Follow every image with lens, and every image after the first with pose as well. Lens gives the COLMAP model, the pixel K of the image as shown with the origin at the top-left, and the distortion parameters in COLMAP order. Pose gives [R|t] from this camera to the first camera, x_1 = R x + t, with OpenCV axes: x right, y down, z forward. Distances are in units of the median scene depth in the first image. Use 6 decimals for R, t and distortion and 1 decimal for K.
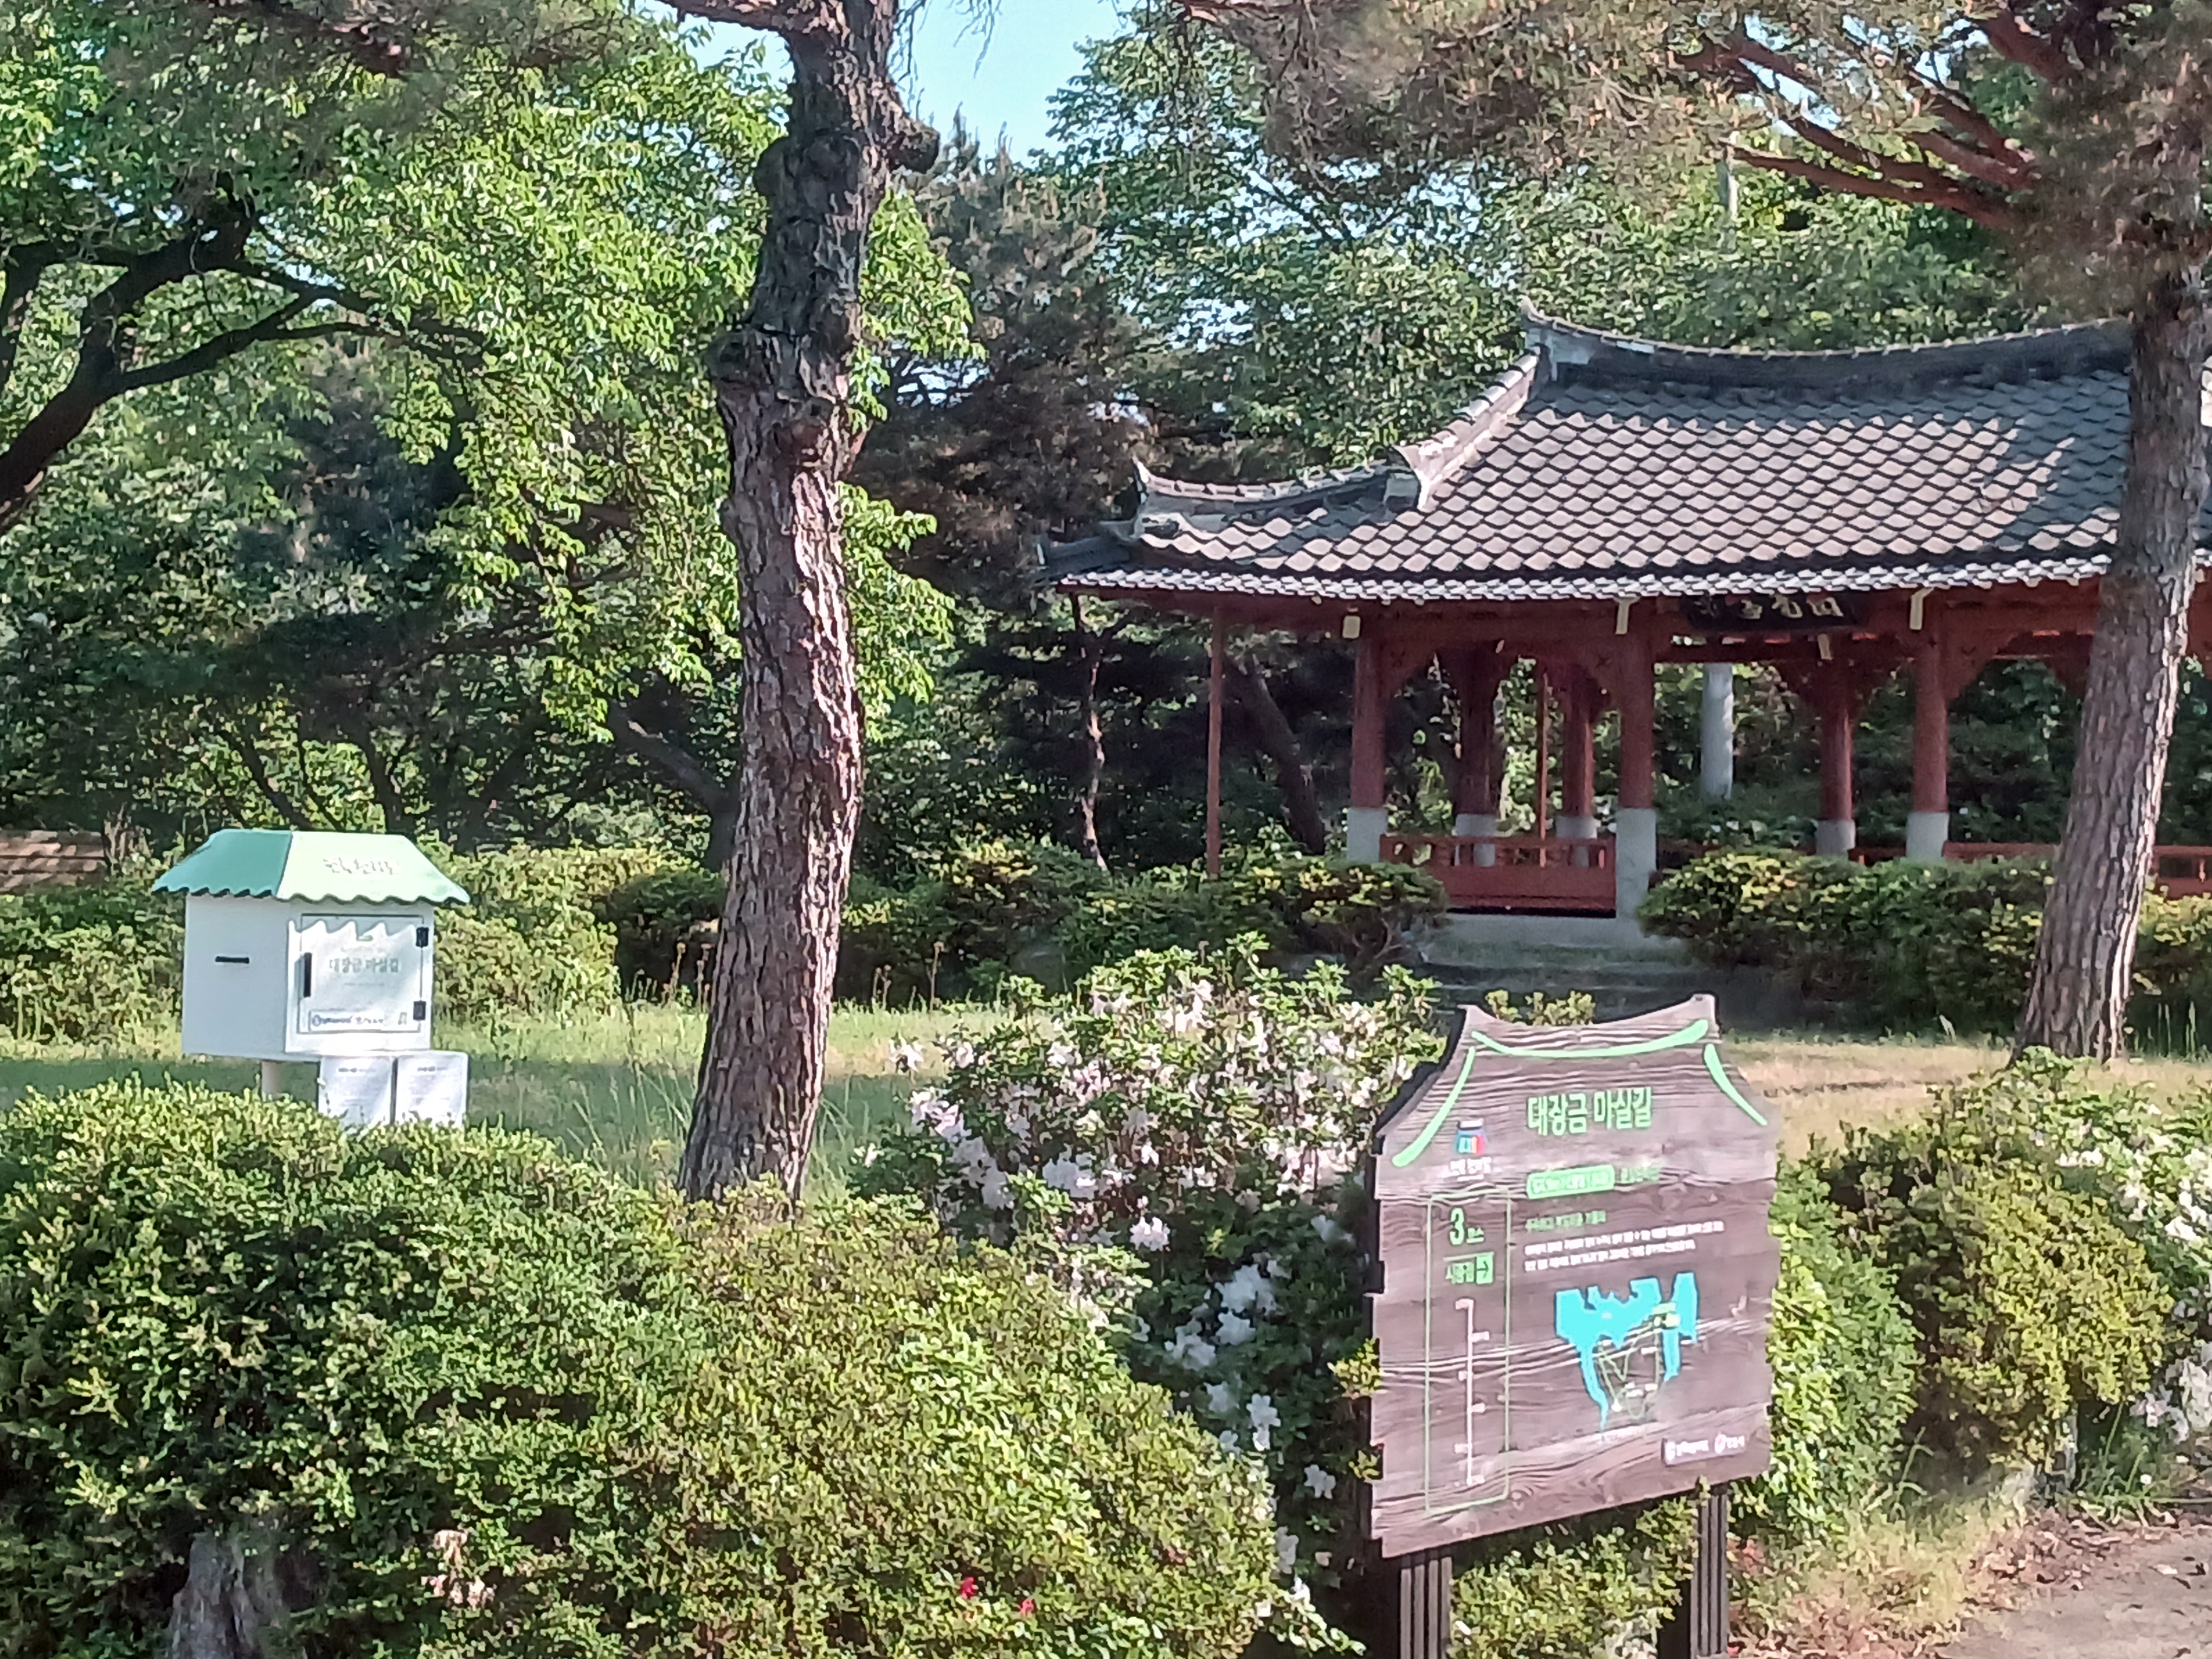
lens RADIAL K [[4703.8, 0, 1203.9], [0, 4703.8, 825.0], [0, 0, 1]] dist [0.164522, 0.028817]
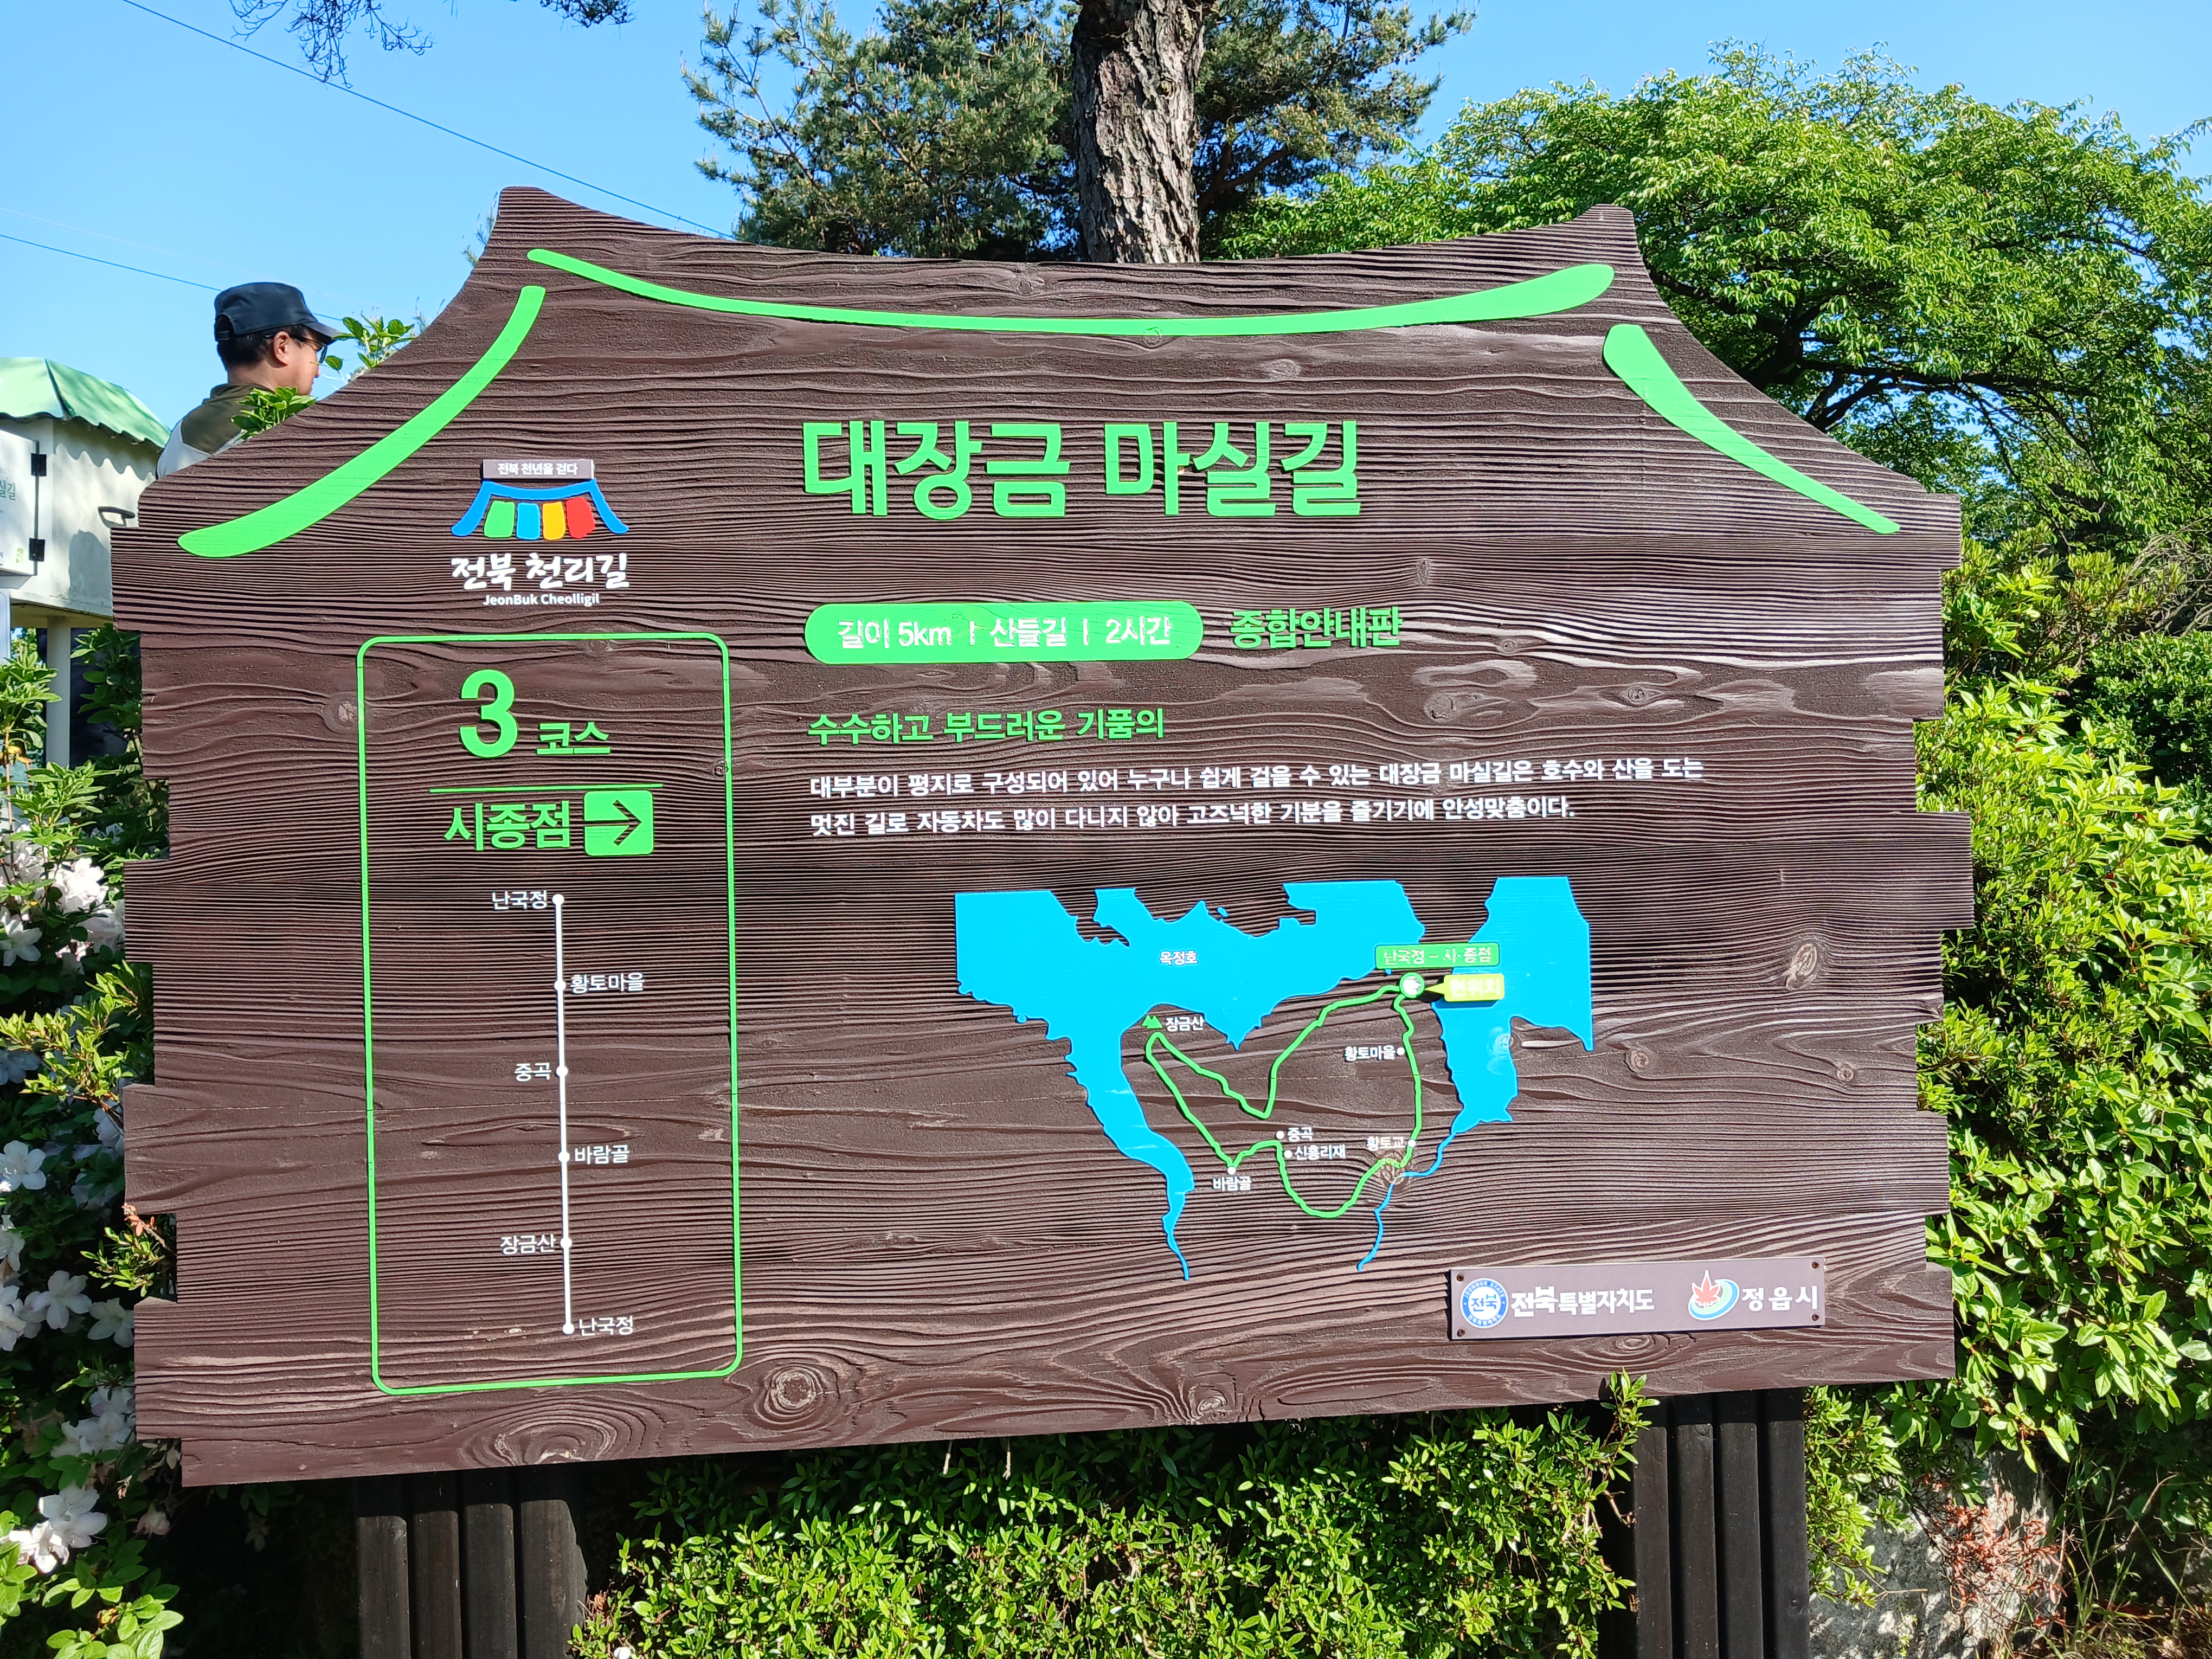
lens RADIAL K [[1765.5, 0, 1106.1], [0, 1765.5, 799.4], [0, 0, 1]] dist [0.079302, -0.001553]
pose [[0.662834, -0.035370, -0.747931, 0.195871], [0.026340, 0.999367, -0.023918, 0.092280], [0.748303, -0.003847, 0.663346, 0.880617]]
